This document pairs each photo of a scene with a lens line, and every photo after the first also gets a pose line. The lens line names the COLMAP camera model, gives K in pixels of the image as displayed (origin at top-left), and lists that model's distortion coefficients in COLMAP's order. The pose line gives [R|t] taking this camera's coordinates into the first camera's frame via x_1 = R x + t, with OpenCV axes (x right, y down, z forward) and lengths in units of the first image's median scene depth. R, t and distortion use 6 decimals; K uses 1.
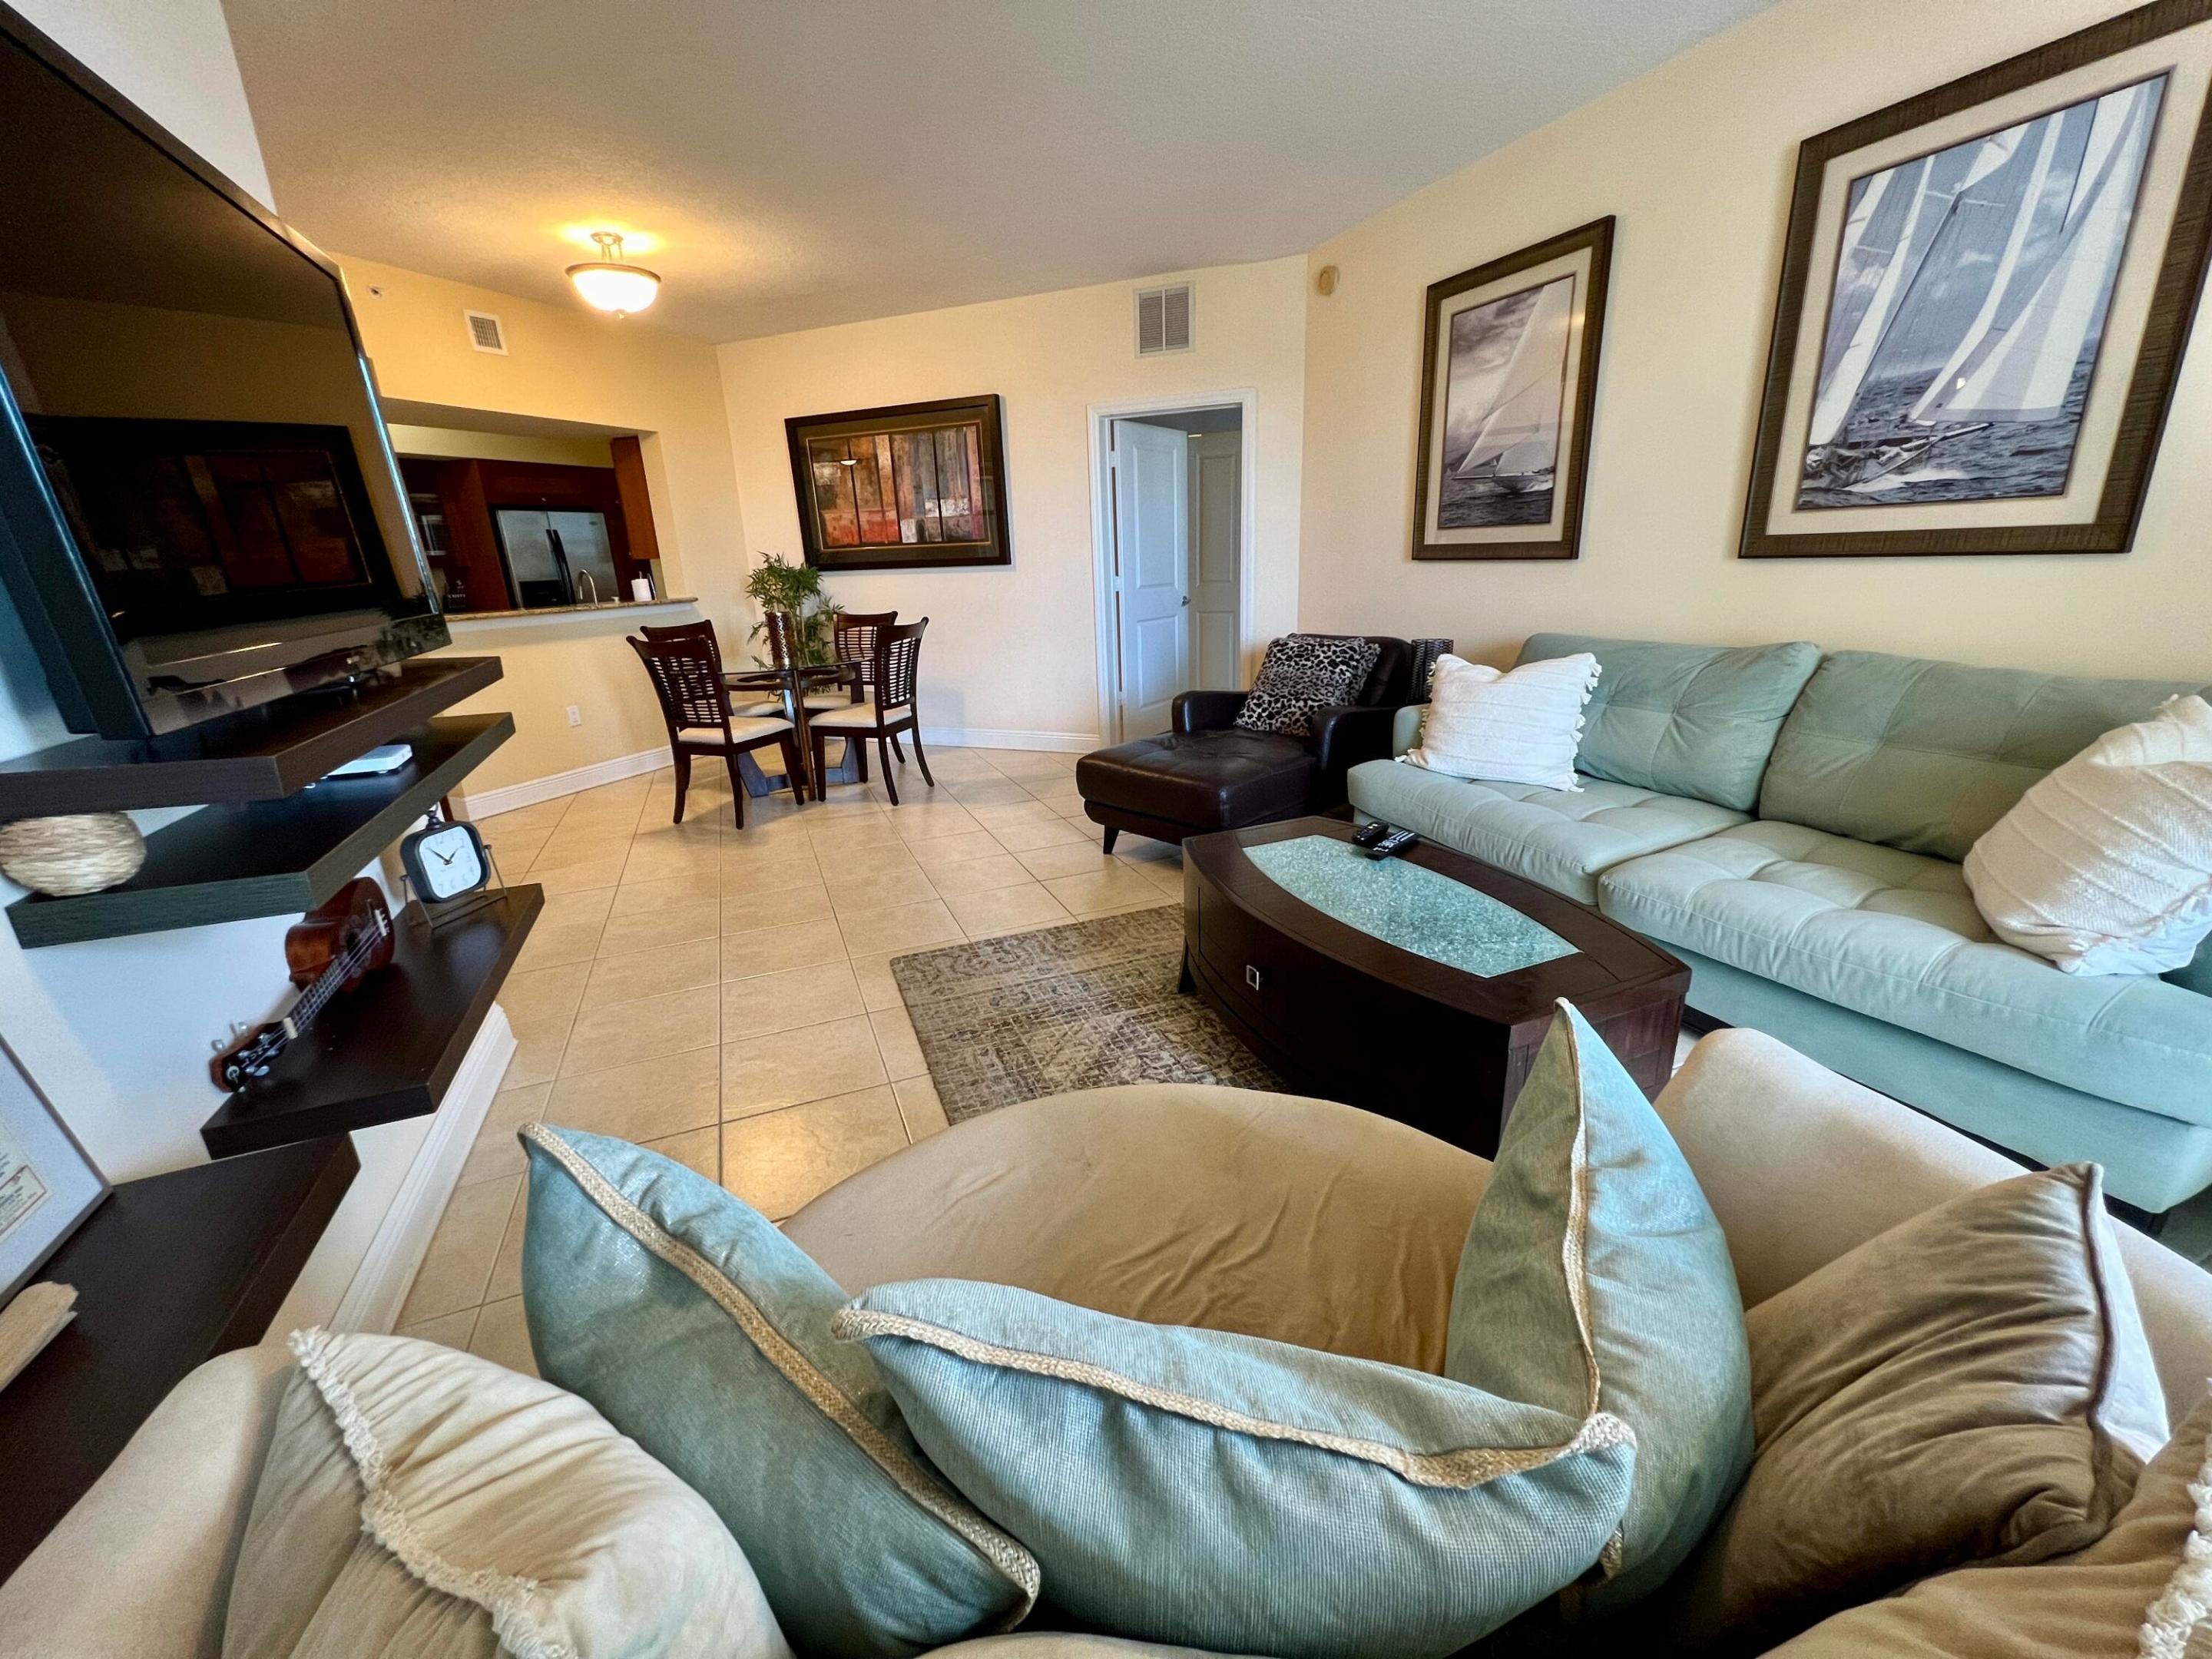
lens RADIAL K [[881.9, 0, 1111.8], [0, 881.9, 830.4], [0, 0, 1]] dist [-0.000356, -0.000502]
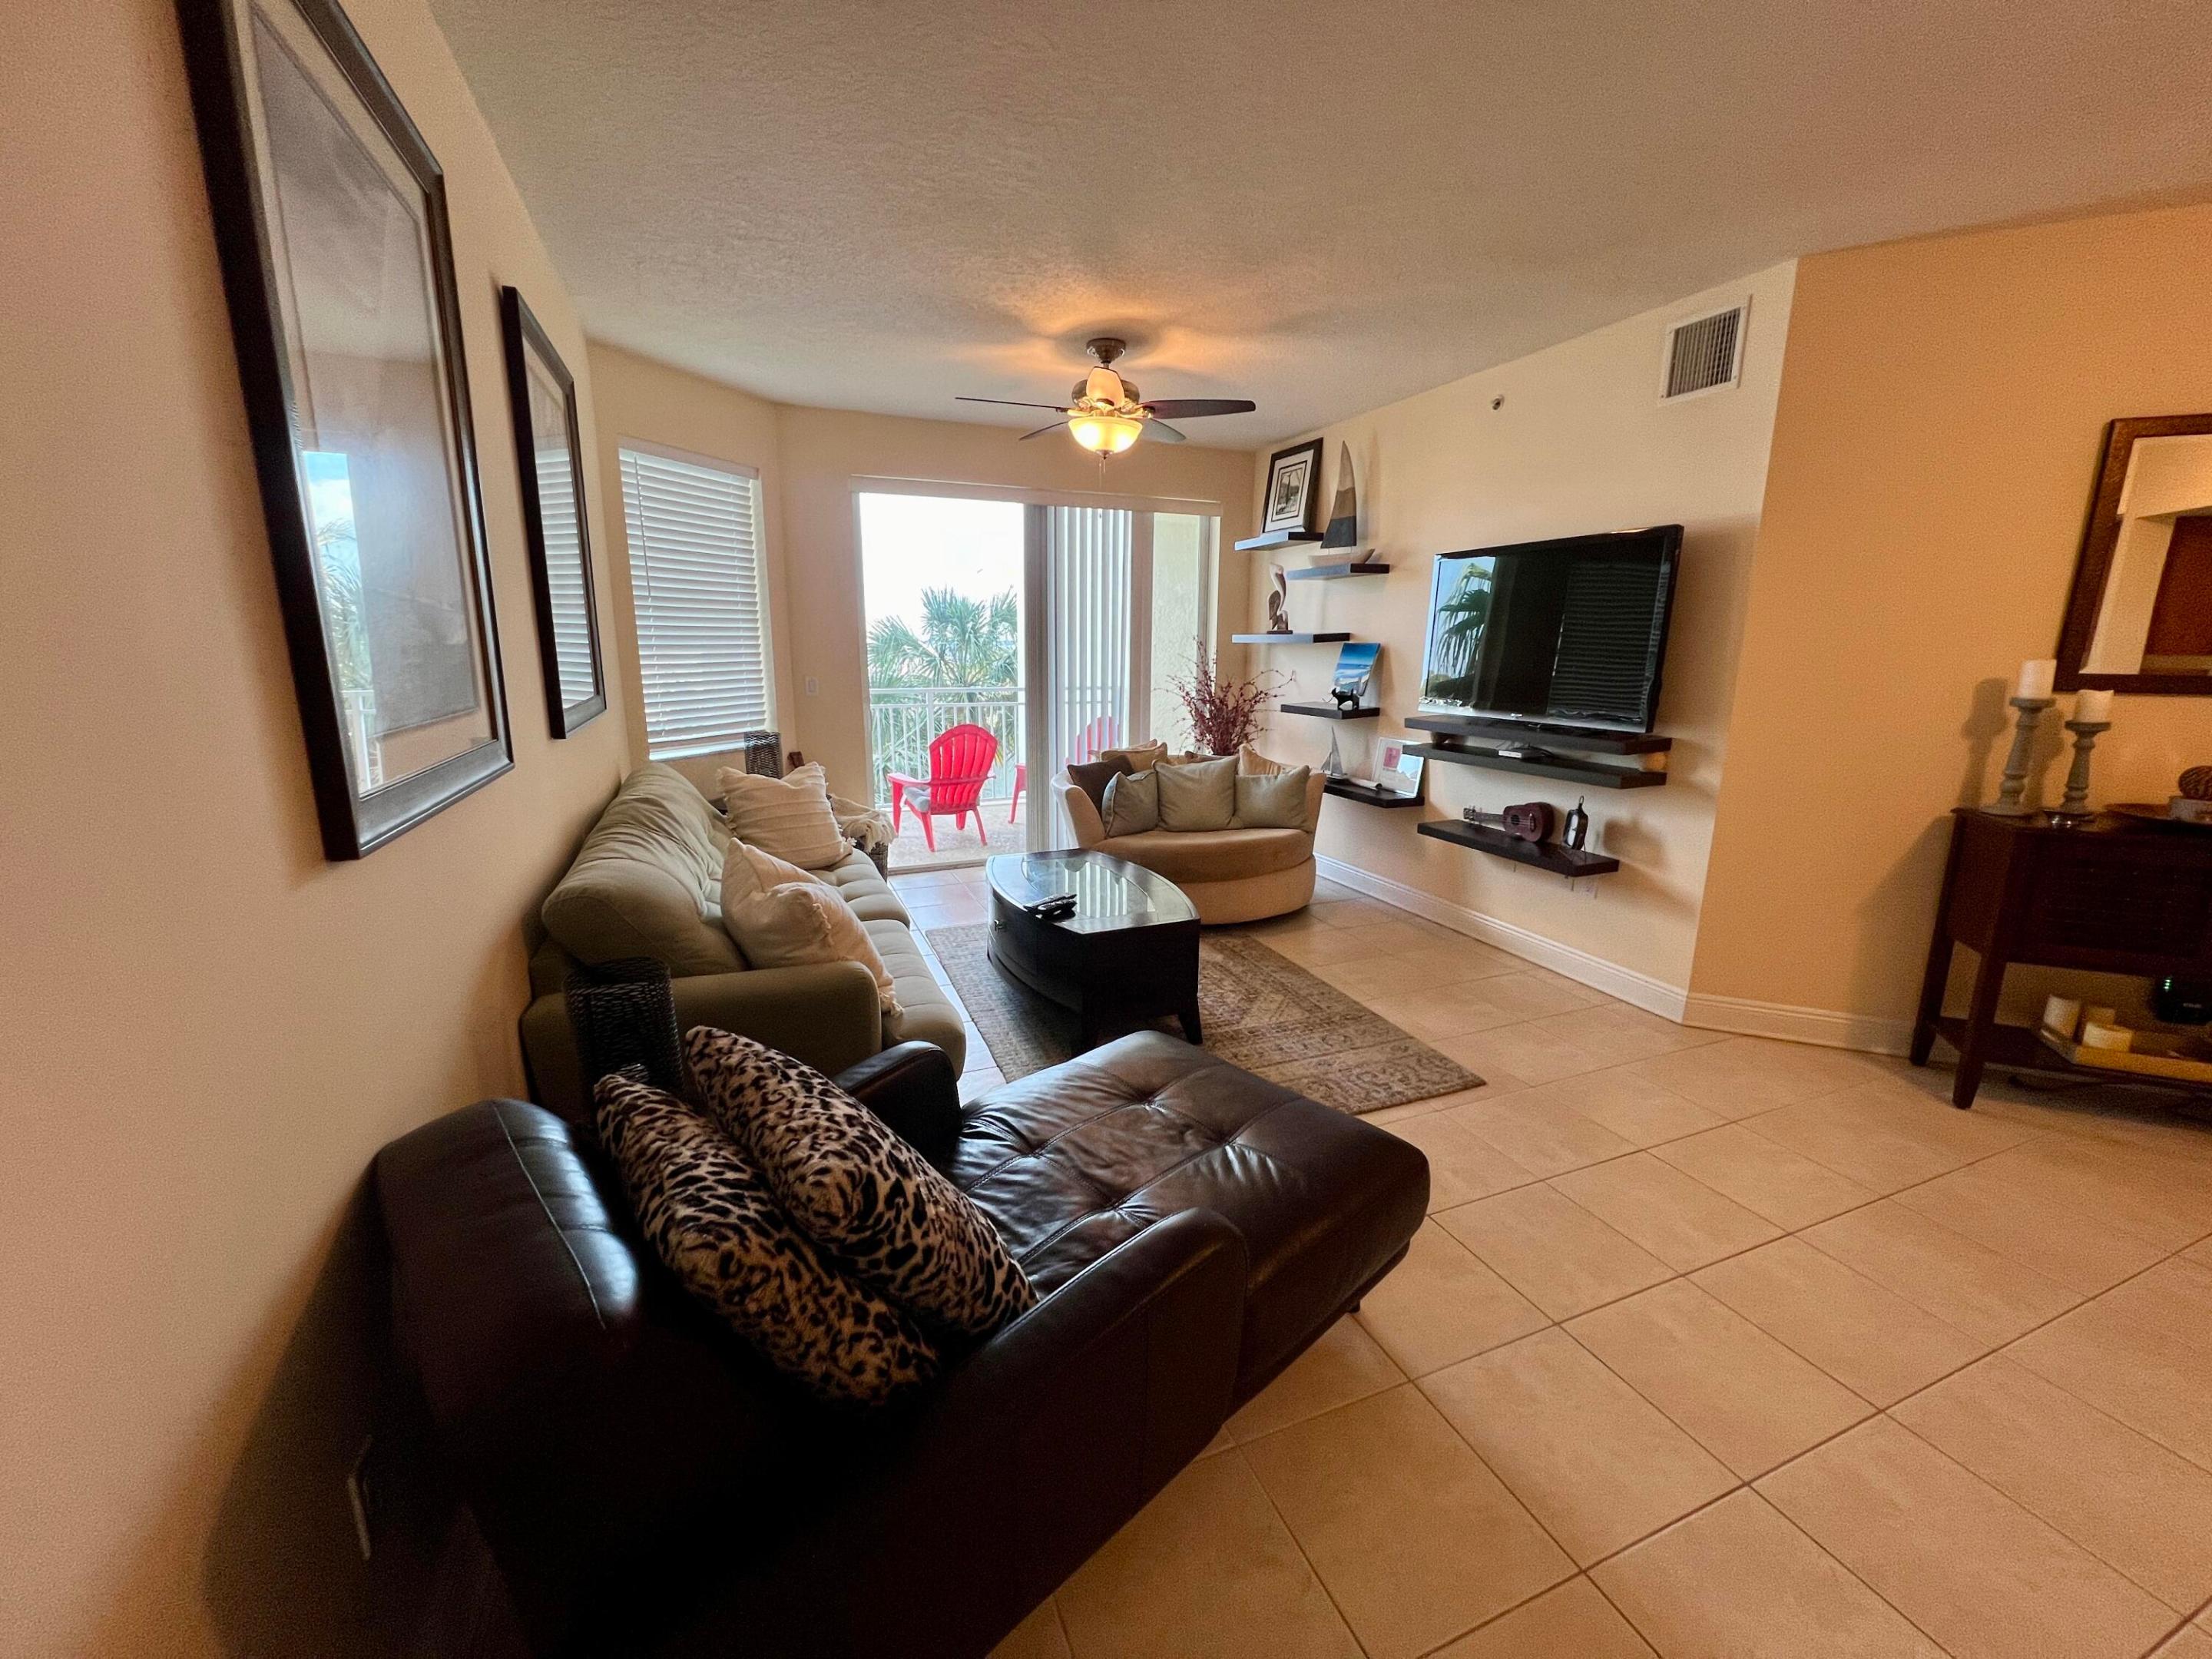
lens RADIAL K [[881.9, 0, 1109.7], [0, 881.9, 825.5], [0, 0, 1]] dist [-0.000356, -0.000502]
pose [[-0.999388, 0.027994, 0.020956, 0.123932], [0.034687, 0.869570, 0.492590, -0.504501], [-0.004433, 0.493016, -0.870009, 1.399083]]
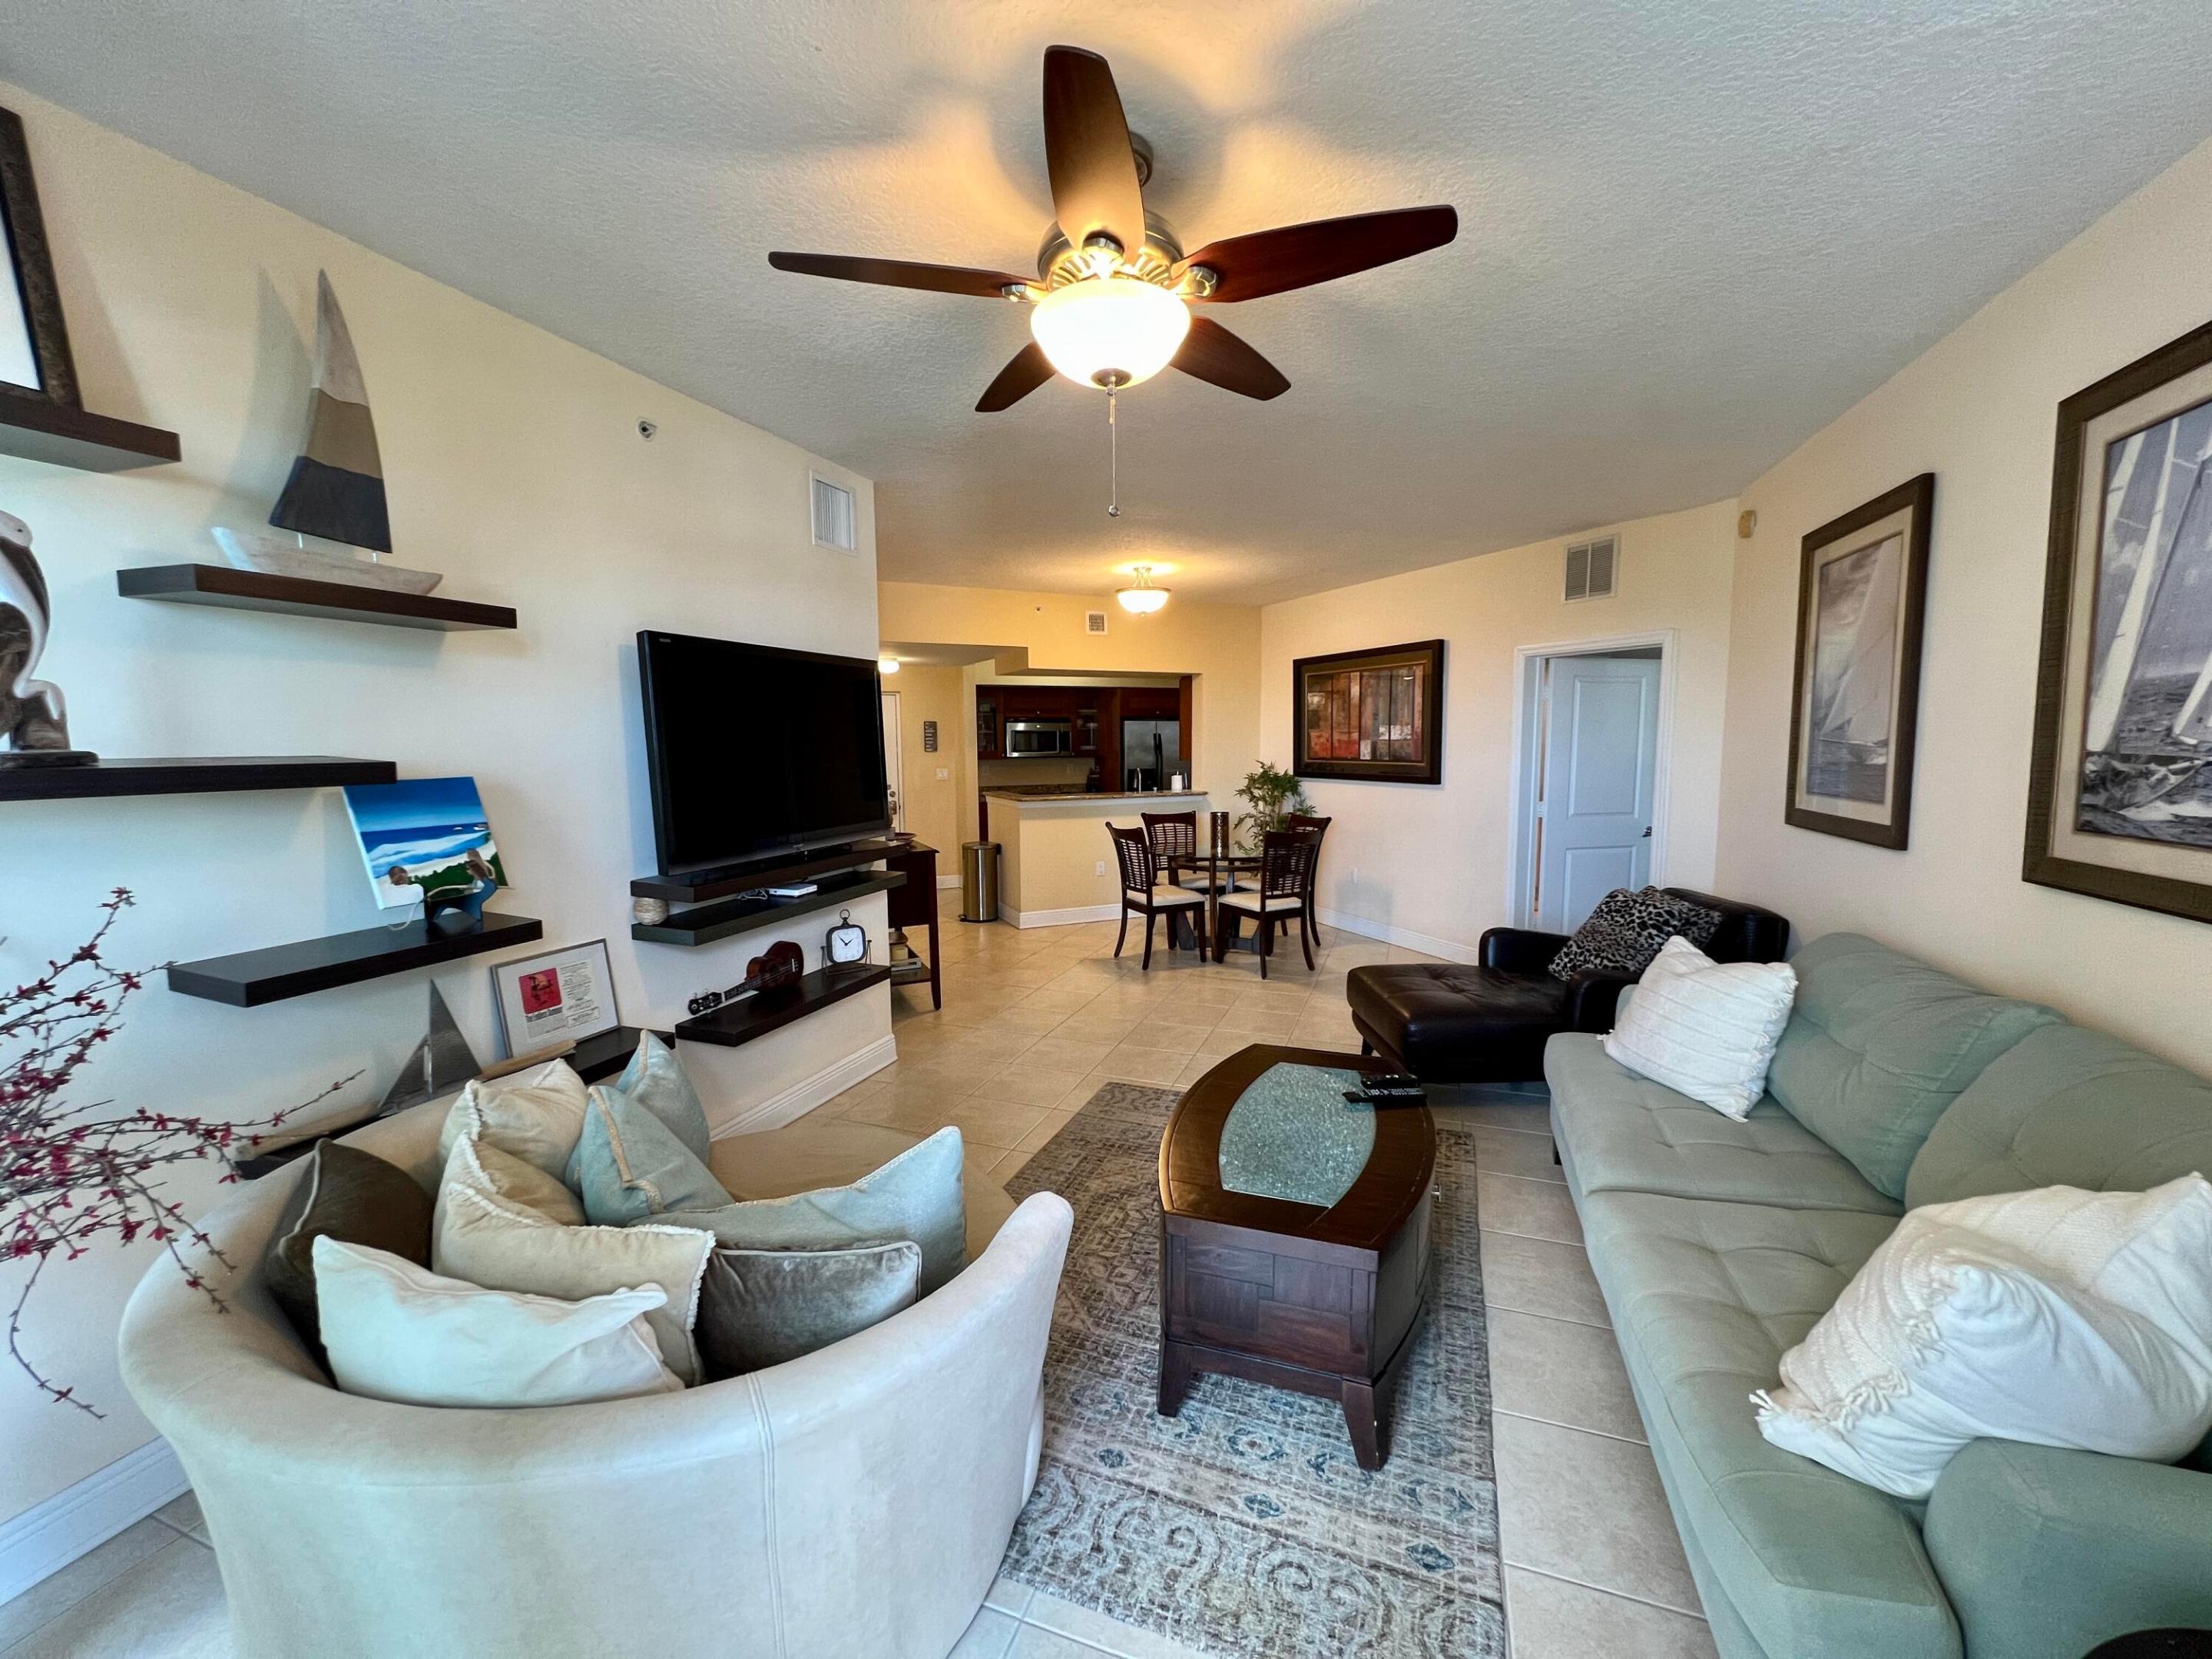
lens RADIAL K [[881.9, 0, 1110.9], [0, 881.9, 828.0], [0, 0, 1]] dist [-0.000356, -0.000502]
pose [[0.733561, 0.099656, -0.672277, 0.498273], [-0.224879, 0.969062, -0.101727, -0.075740], [0.641340, 0.225804, 0.733277, -0.060764]]
